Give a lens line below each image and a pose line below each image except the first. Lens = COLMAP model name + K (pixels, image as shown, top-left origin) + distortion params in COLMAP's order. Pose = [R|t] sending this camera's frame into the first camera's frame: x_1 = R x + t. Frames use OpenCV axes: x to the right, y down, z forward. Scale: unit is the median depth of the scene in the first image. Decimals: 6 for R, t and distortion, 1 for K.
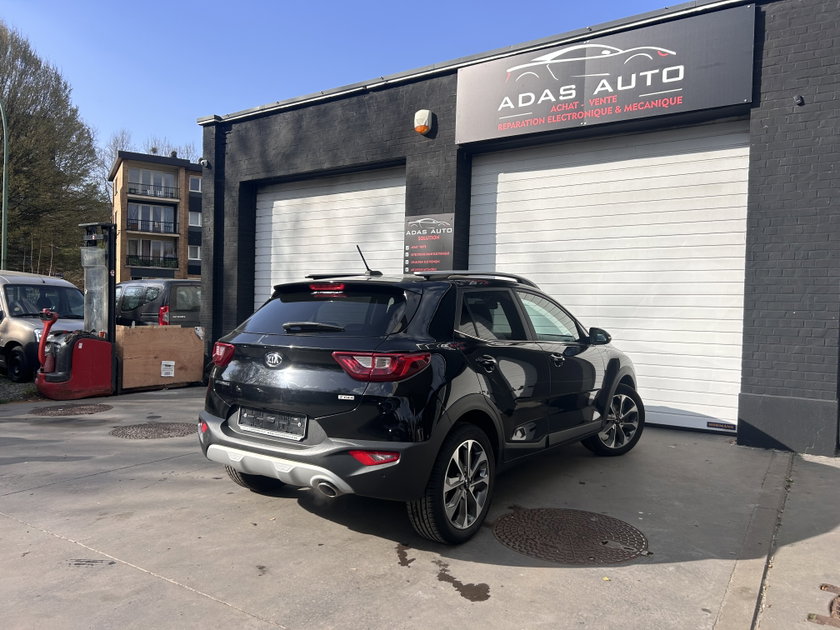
lens RADIAL K [[640.1, 0, 420.3], [0, 640.1, 321.3], [0, 0, 1]] dist [0.038153, -0.041752]
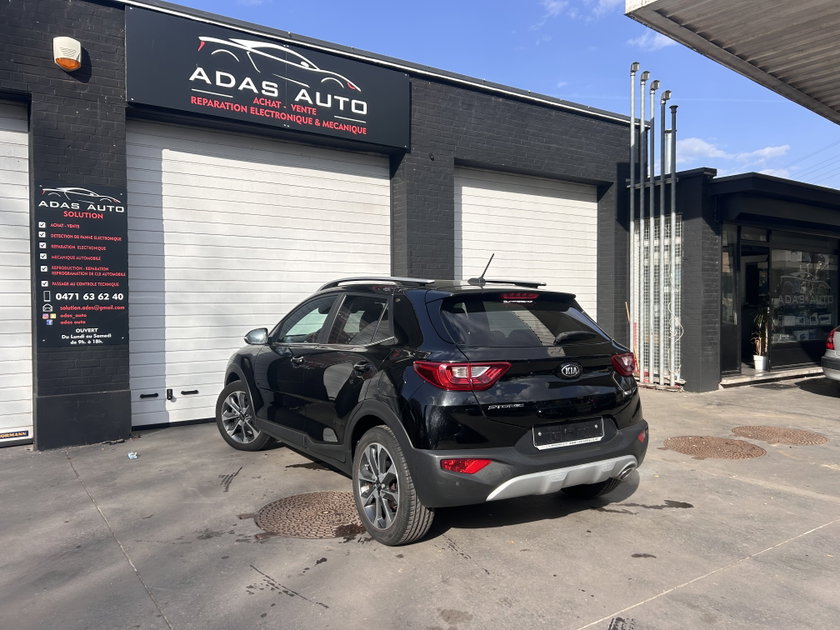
lens RADIAL K [[640.1, 0, 422.8], [0, 640.1, 317.5], [0, 0, 1]] dist [0.038153, -0.041752]
pose [[0.365264, -0.046586, 0.929737, -0.622043], [0.028406, 0.998840, 0.038888, -0.034805], [-0.930470, 0.012206, 0.366164, 0.418655]]
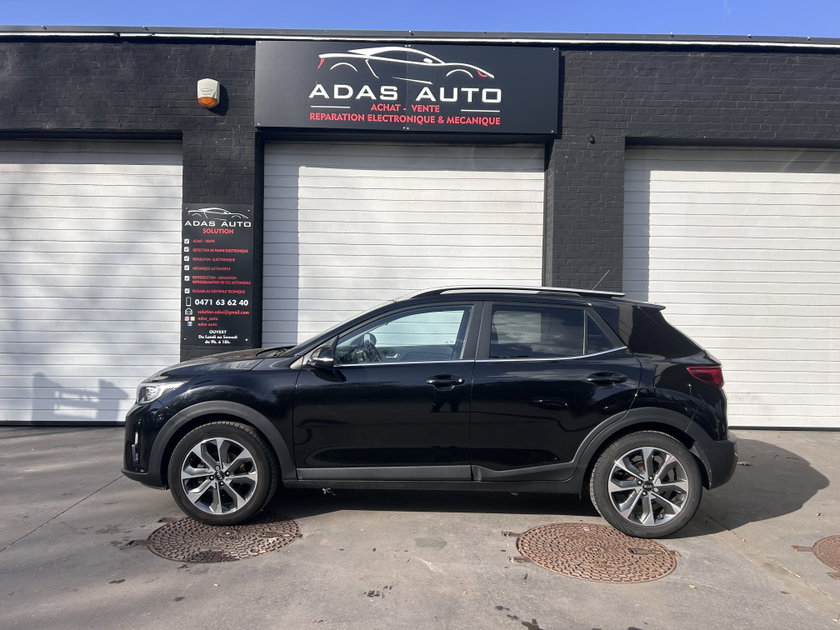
lens RADIAL K [[640.1, 0, 419.8], [0, 640.1, 315.6], [0, 0, 1]] dist [0.038153, -0.041752]
pose [[0.821023, -0.014631, 0.570708, -0.292181], [0.014499, 0.999883, 0.004775, -0.022070], [-0.570712, 0.004355, 0.821139, 0.173551]]
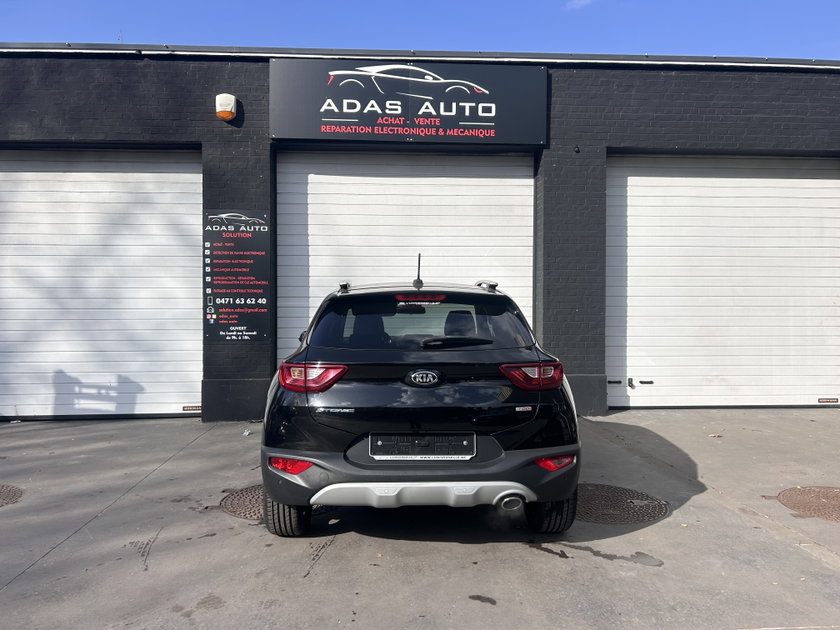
lens RADIAL K [[640.1, 0, 420.1], [0, 640.1, 315.9], [0, 0, 1]] dist [0.038153, -0.041752]
pose [[0.790226, -0.029370, 0.612112, -0.395800], [0.028896, 0.999526, 0.010655, -0.020075], [-0.612134, 0.009268, 0.790699, 0.133950]]
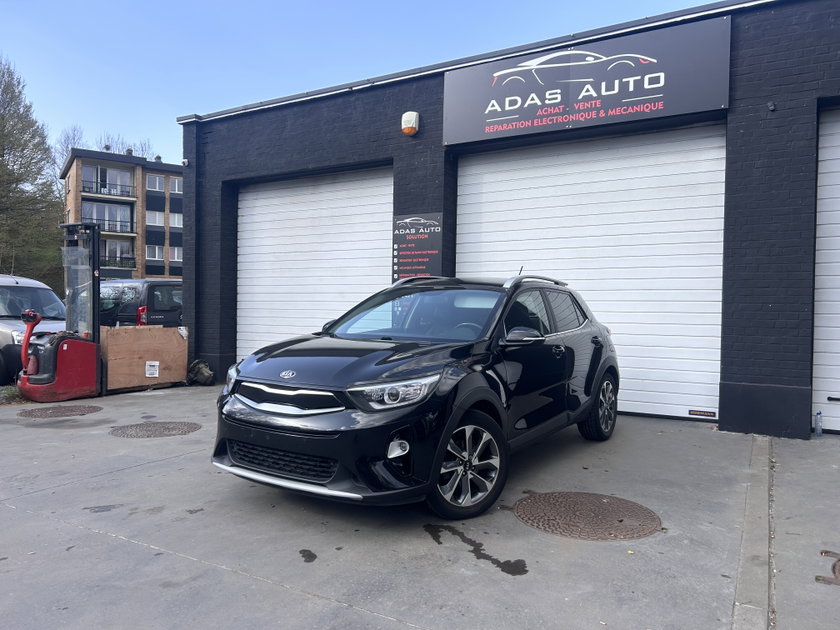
lens RADIAL K [[640.1, 0, 419.0], [0, 640.1, 318.7], [0, 0, 1]] dist [0.038153, -0.041752]
pose [[0.998027, -0.011756, 0.061682, -0.055814], [0.011855, 0.999929, -0.001235, 0.002450], [-0.061663, 0.001964, 0.998095, -0.024935]]
